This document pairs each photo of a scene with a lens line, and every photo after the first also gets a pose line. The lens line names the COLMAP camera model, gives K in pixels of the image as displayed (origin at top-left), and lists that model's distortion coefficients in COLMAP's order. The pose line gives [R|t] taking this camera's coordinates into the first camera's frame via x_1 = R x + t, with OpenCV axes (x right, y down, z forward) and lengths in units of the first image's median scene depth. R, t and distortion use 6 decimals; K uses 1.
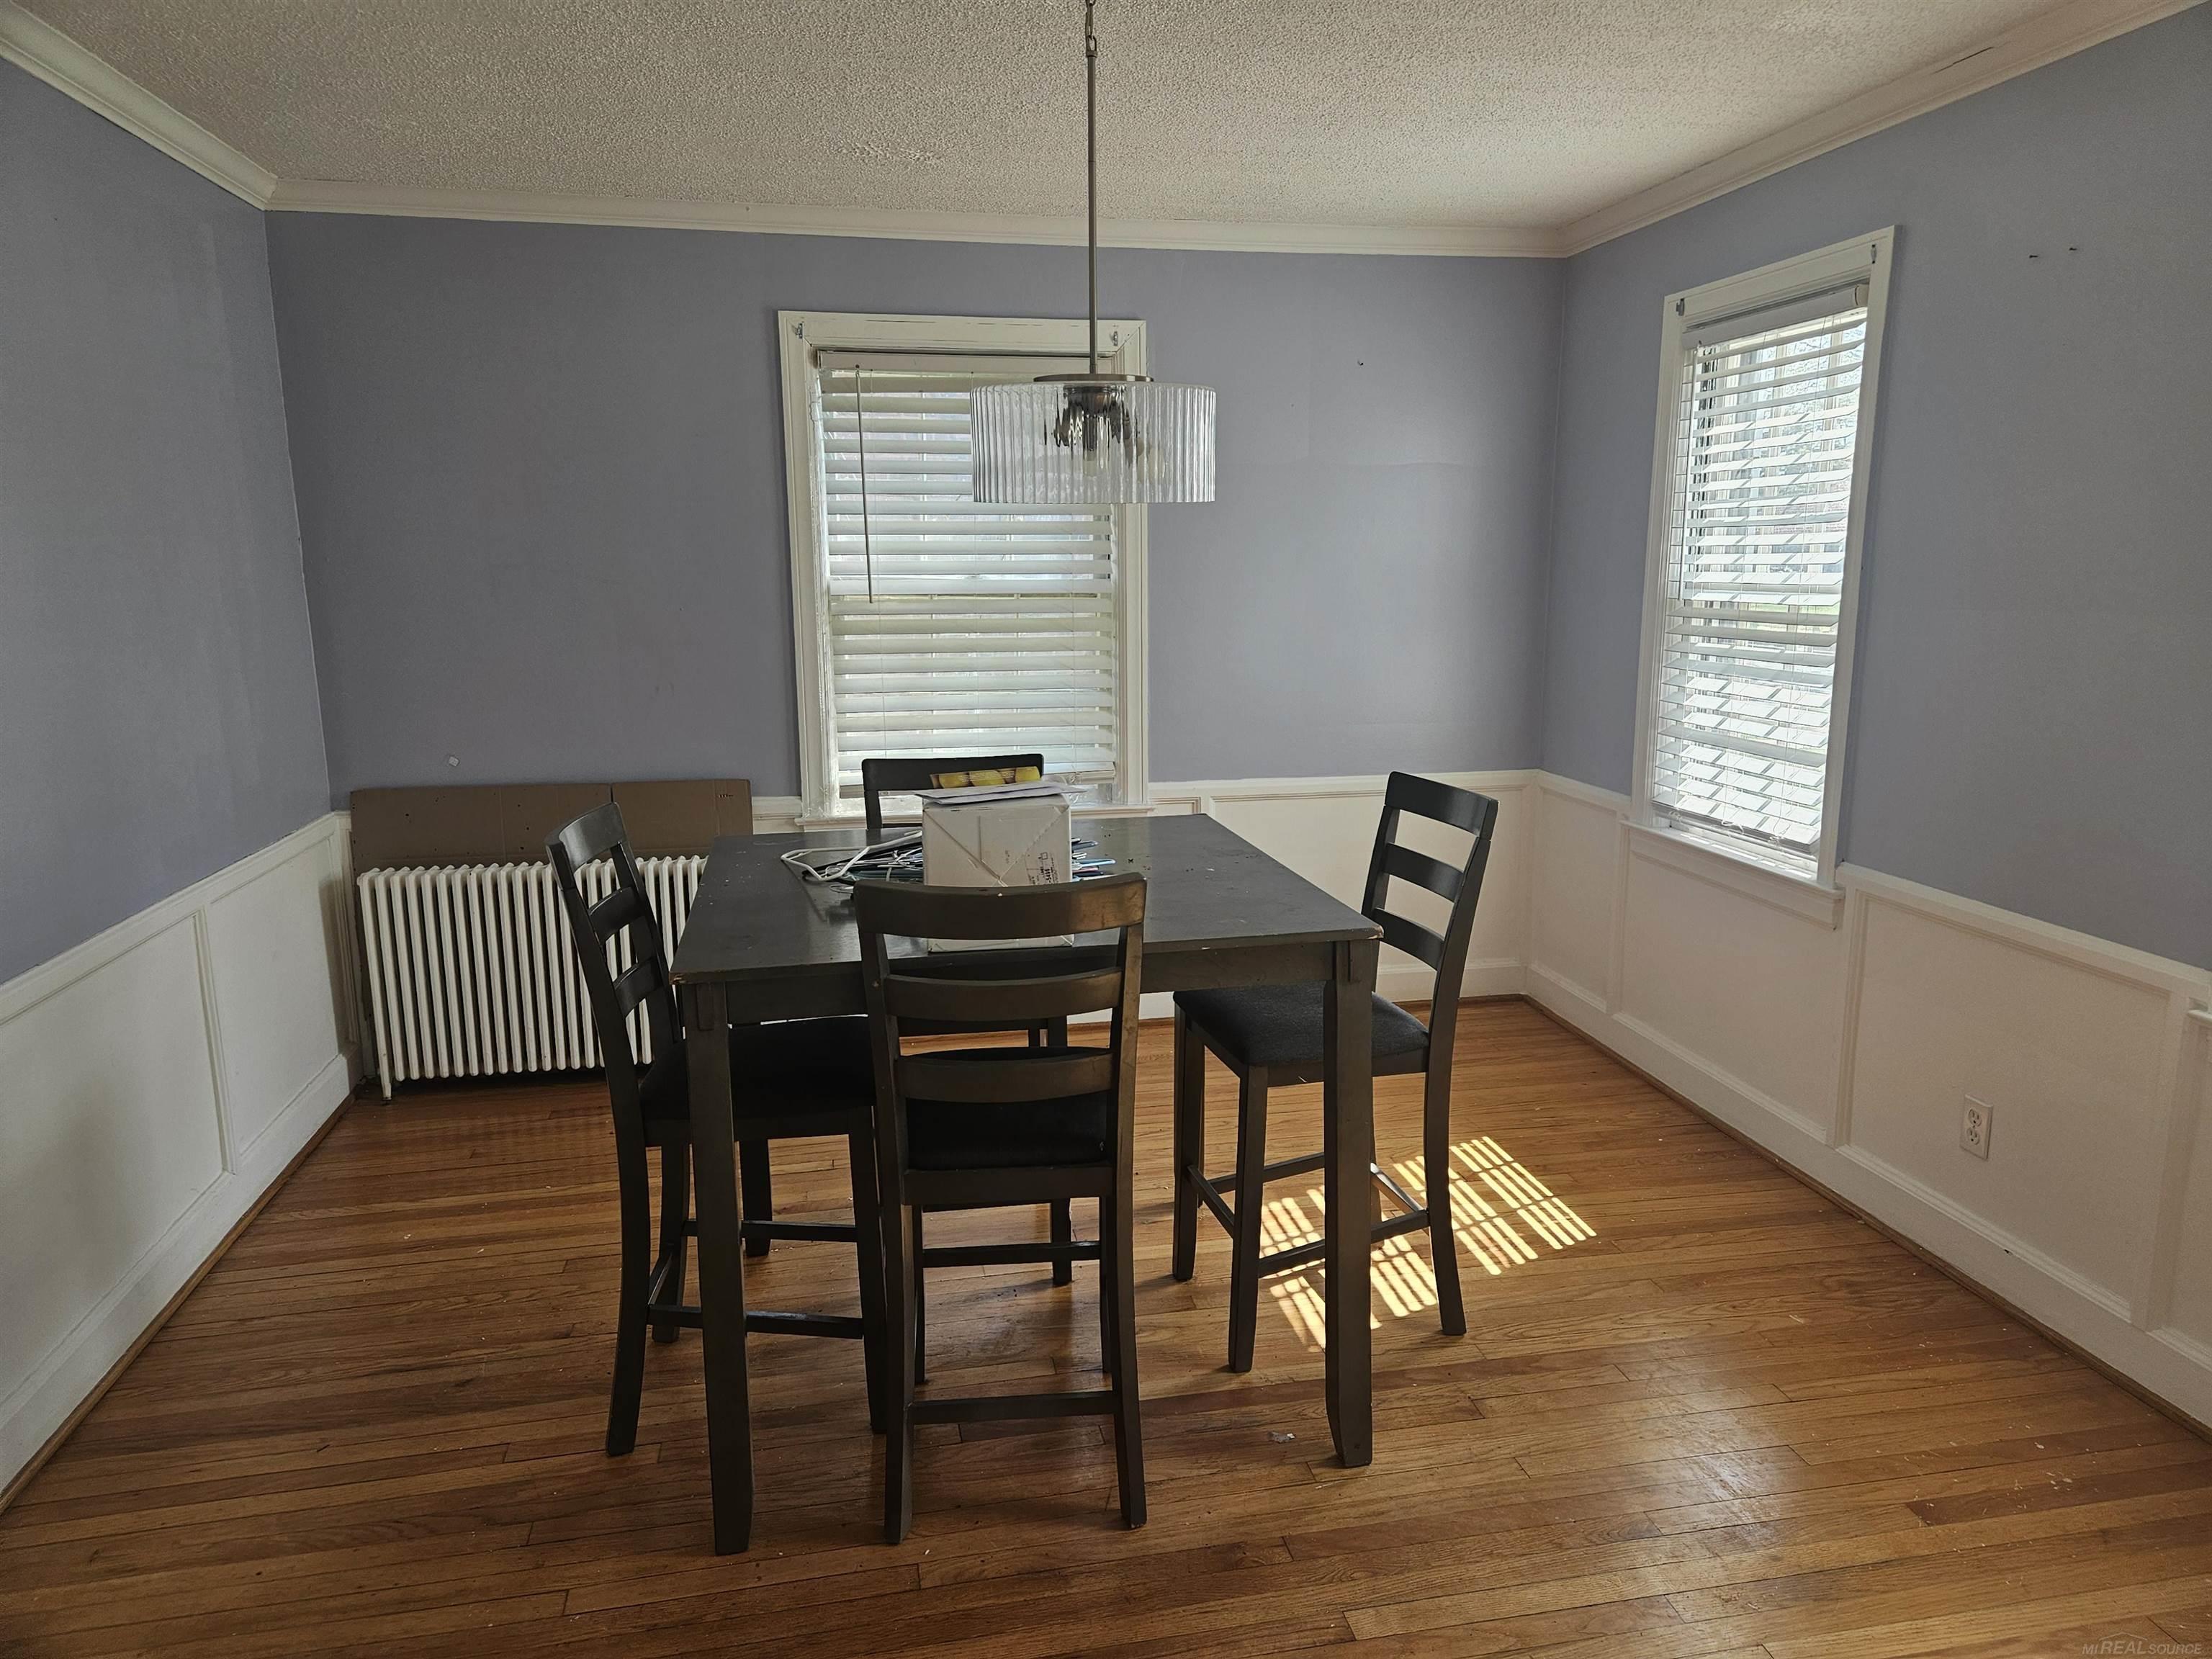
lens RADIAL K [[1467.9, 0, 1111.0], [0, 1467.9, 827.4], [0, 0, 1]] dist [0.052755, -0.040127]
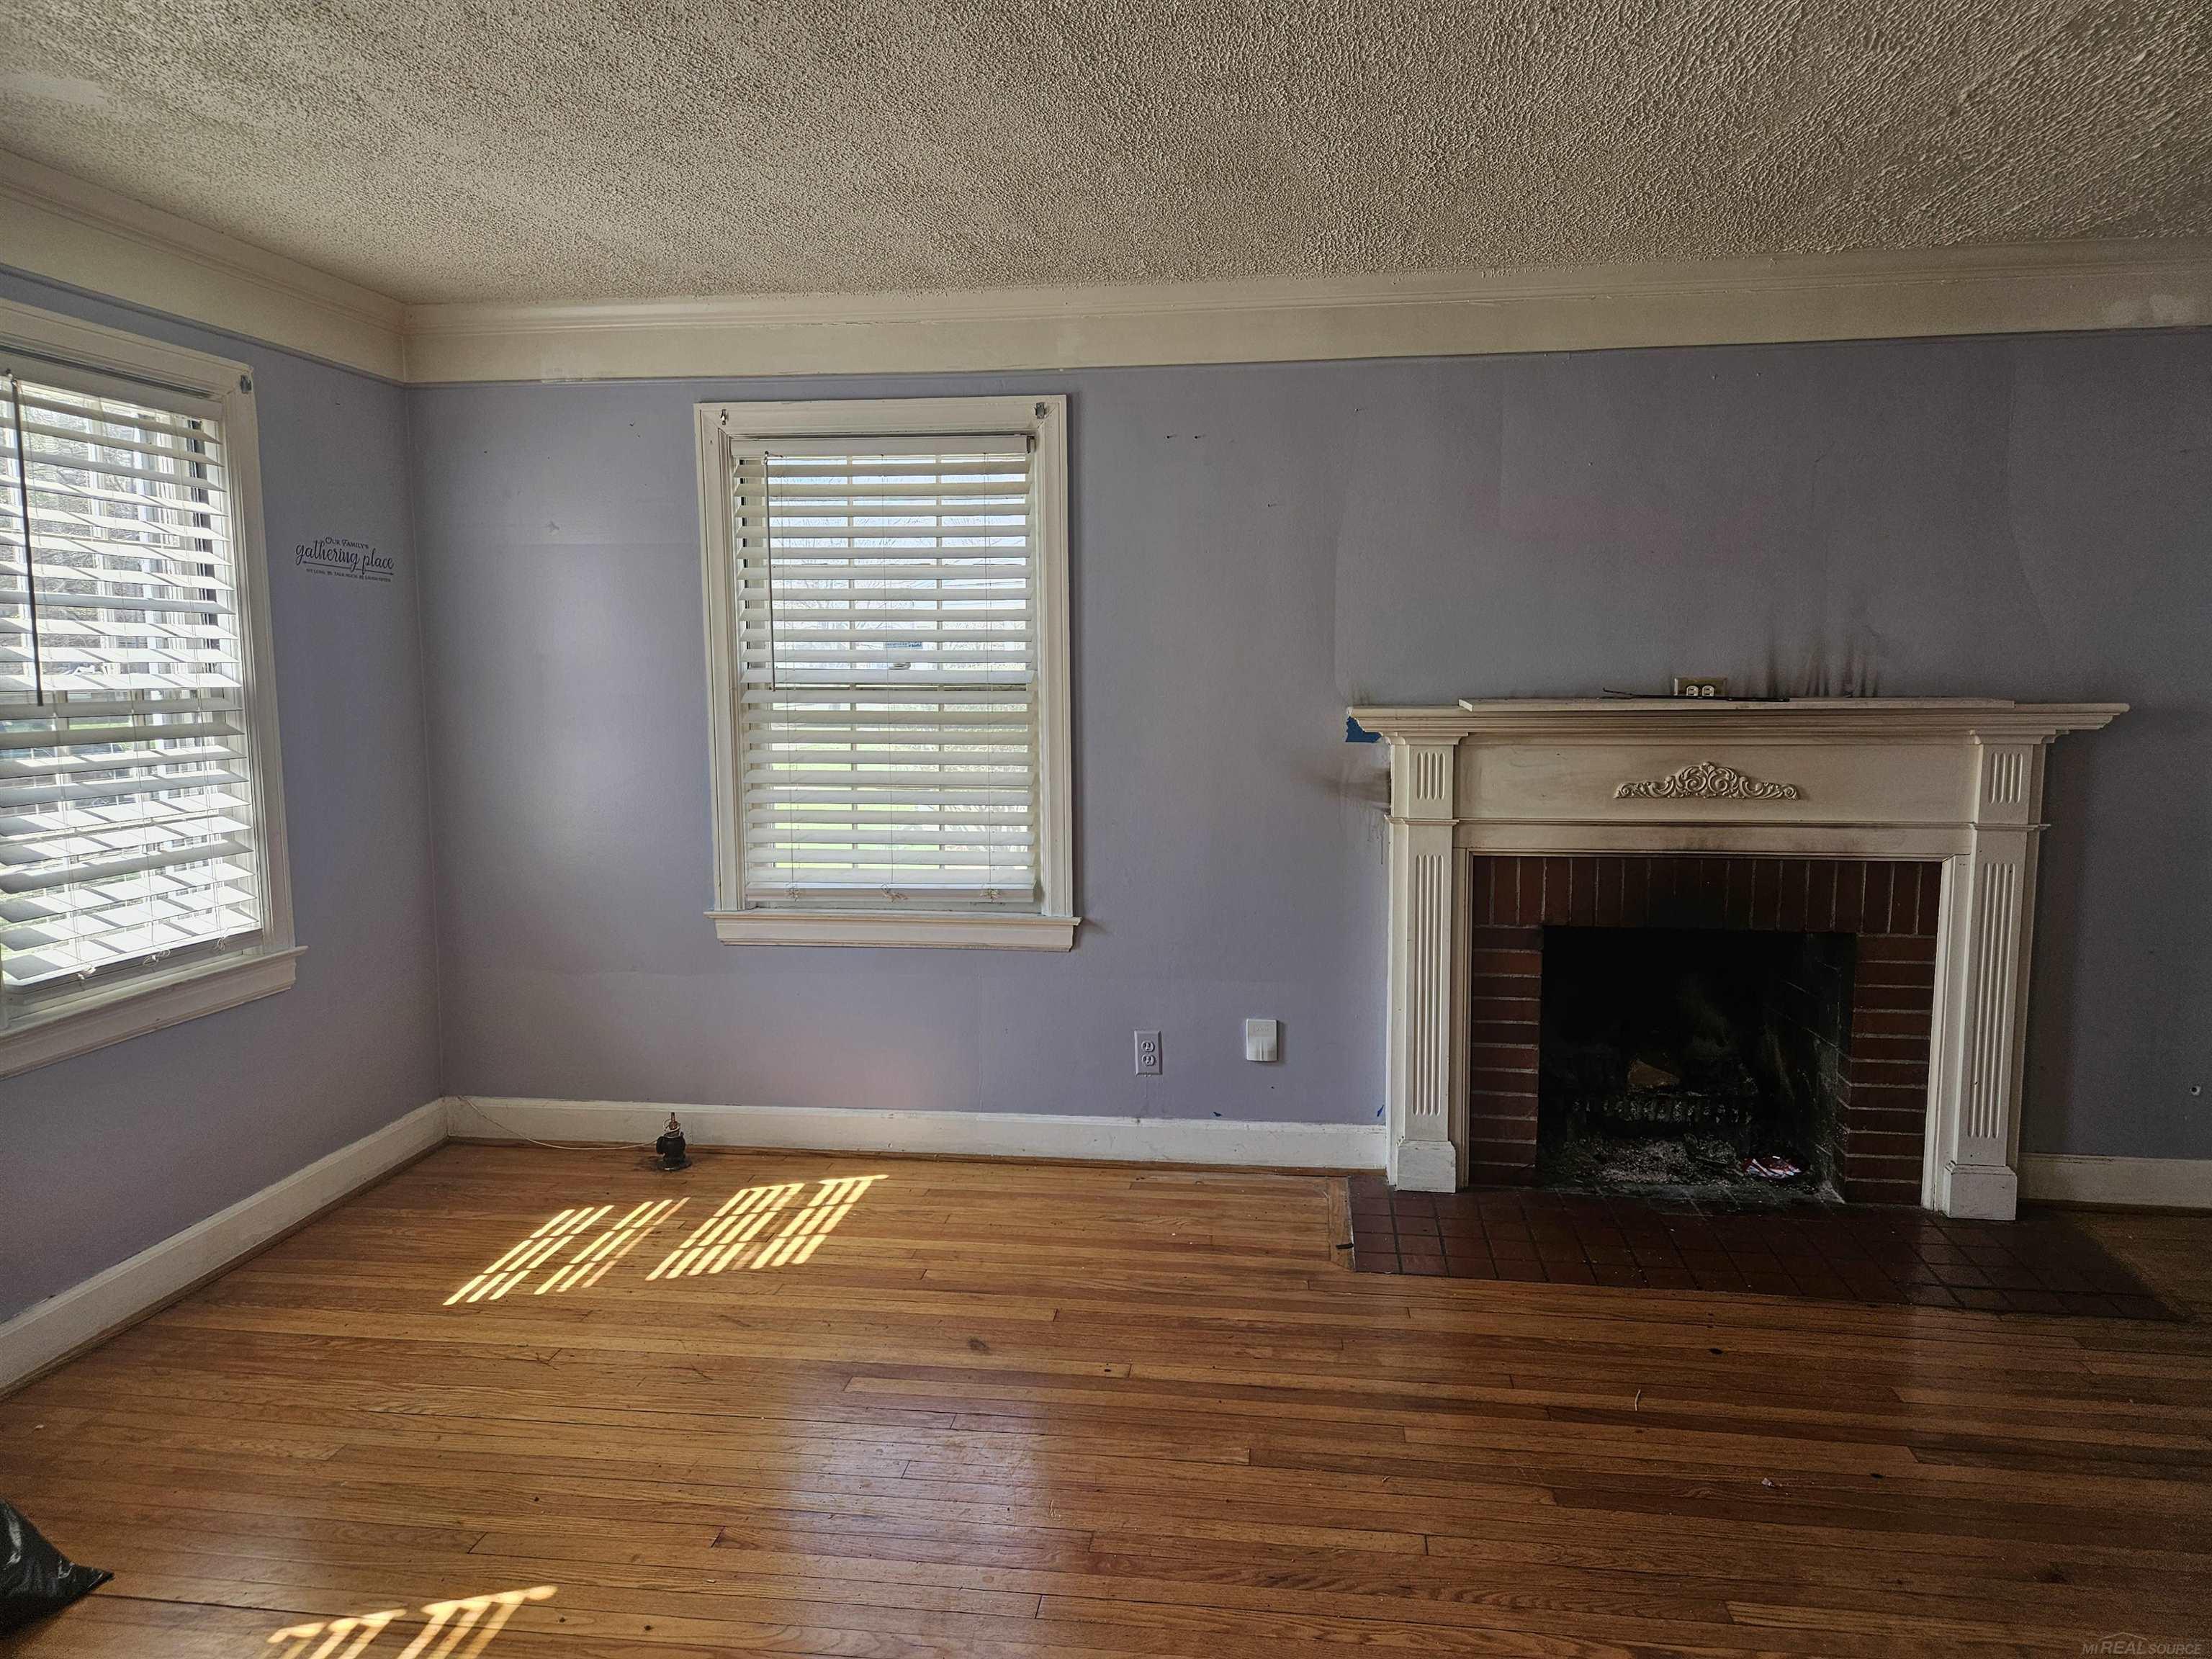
lens RADIAL K [[1467.9, 0, 1101.4], [0, 1467.9, 817.9], [0, 0, 1]] dist [0.052755, -0.040127]
pose [[-0.949486, -0.021437, 0.313076, -0.414428], [0.069609, 0.958423, 0.276732, -0.303330], [-0.305991, 0.284546, -0.908517, 1.721472]]
